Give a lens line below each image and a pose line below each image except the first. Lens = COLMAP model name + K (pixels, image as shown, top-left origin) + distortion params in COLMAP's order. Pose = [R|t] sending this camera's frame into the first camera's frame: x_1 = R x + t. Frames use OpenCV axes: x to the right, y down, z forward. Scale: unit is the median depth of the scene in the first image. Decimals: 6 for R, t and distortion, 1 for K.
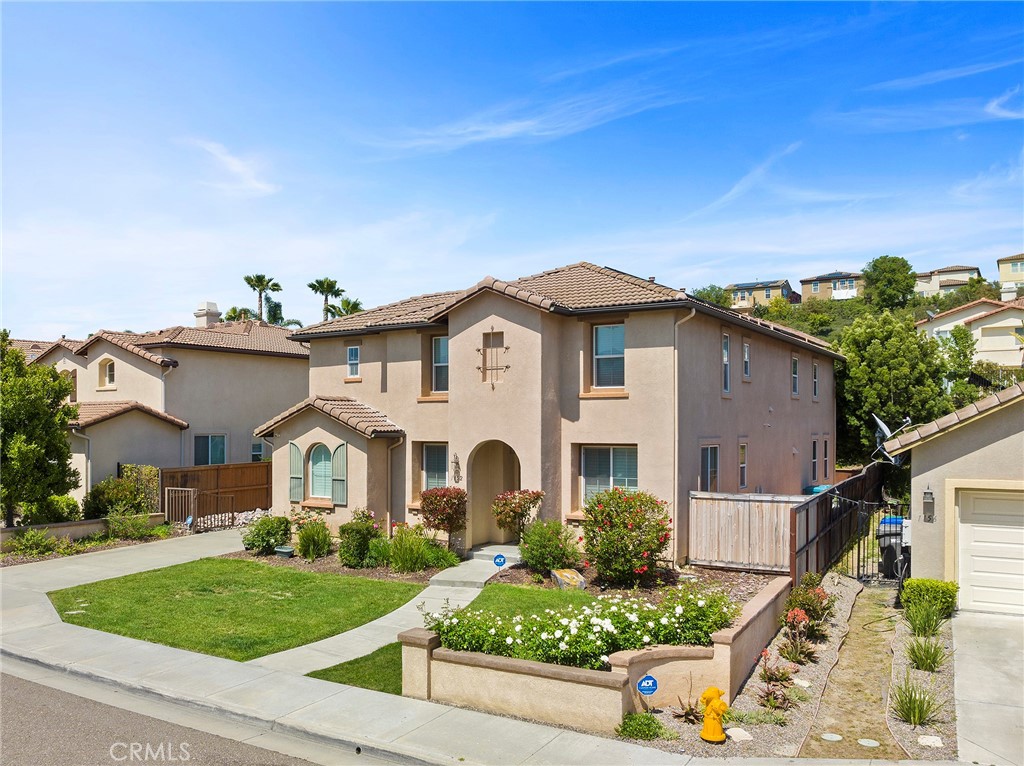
lens RADIAL K [[758.1, 0, 551.8], [0, 758.1, 398.9], [0, 0, 1]] dist [-0.024745, -0.003632]
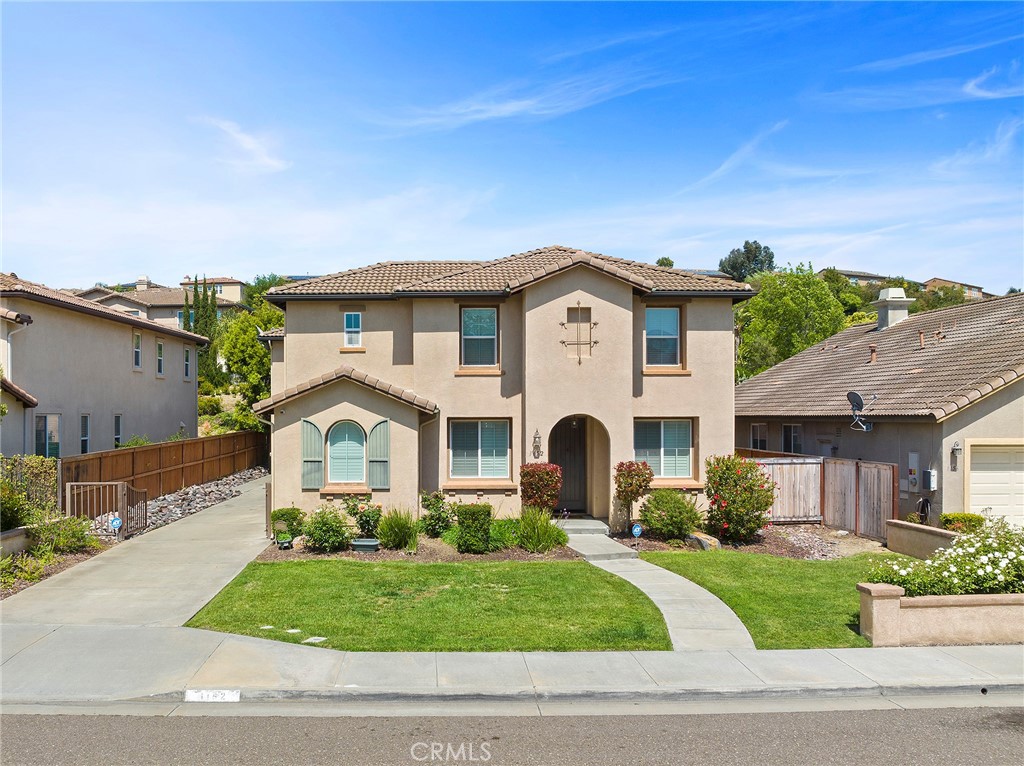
lens RADIAL K [[720.5, 0, 512.0], [0, 720.5, 383.0], [0, 0, 1]] dist [-0.032284, 0.006309]
pose [[0.874203, 0.017271, 0.485254, -0.616692], [-0.015311, 0.999851, -0.008003, 0.021789], [-0.485320, -0.000434, 0.874337, 0.205254]]
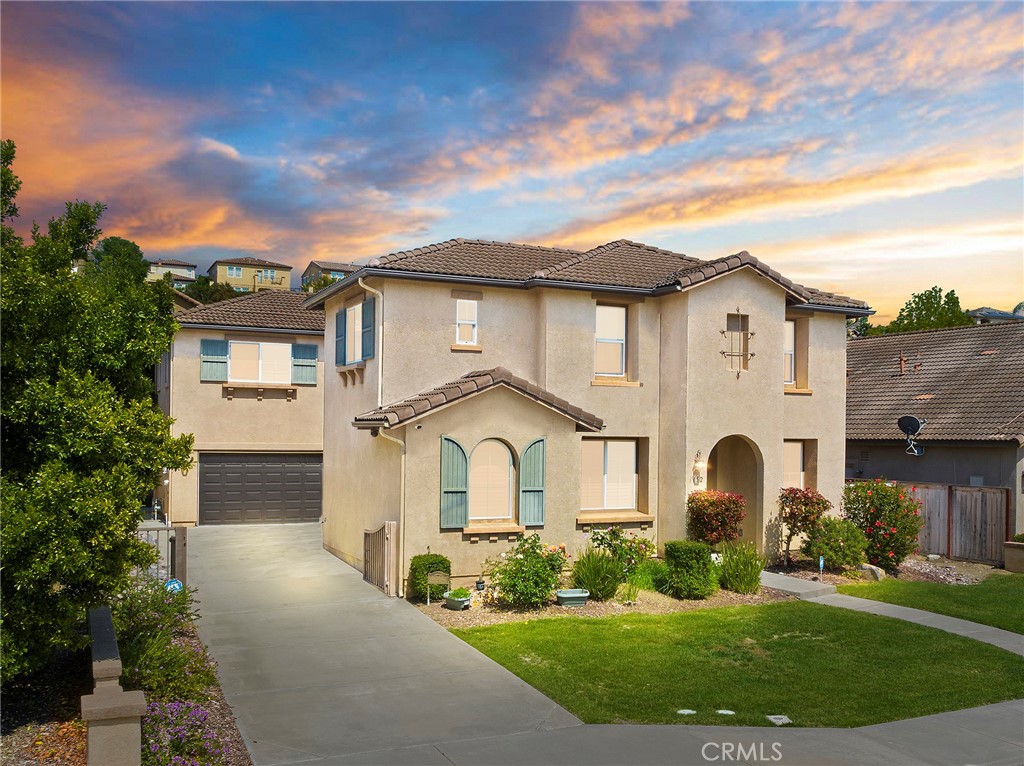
lens RADIAL K [[823.7, 0, 512.0], [0, 823.7, 383.0], [0, 0, 1]] dist [-0.039401, 0.005652]
pose [[0.636091, 0.054105, 0.769715, -0.985923], [-0.042899, 0.998475, -0.034734, 0.038203], [-0.770421, -0.010926, 0.637442, 0.585138]]
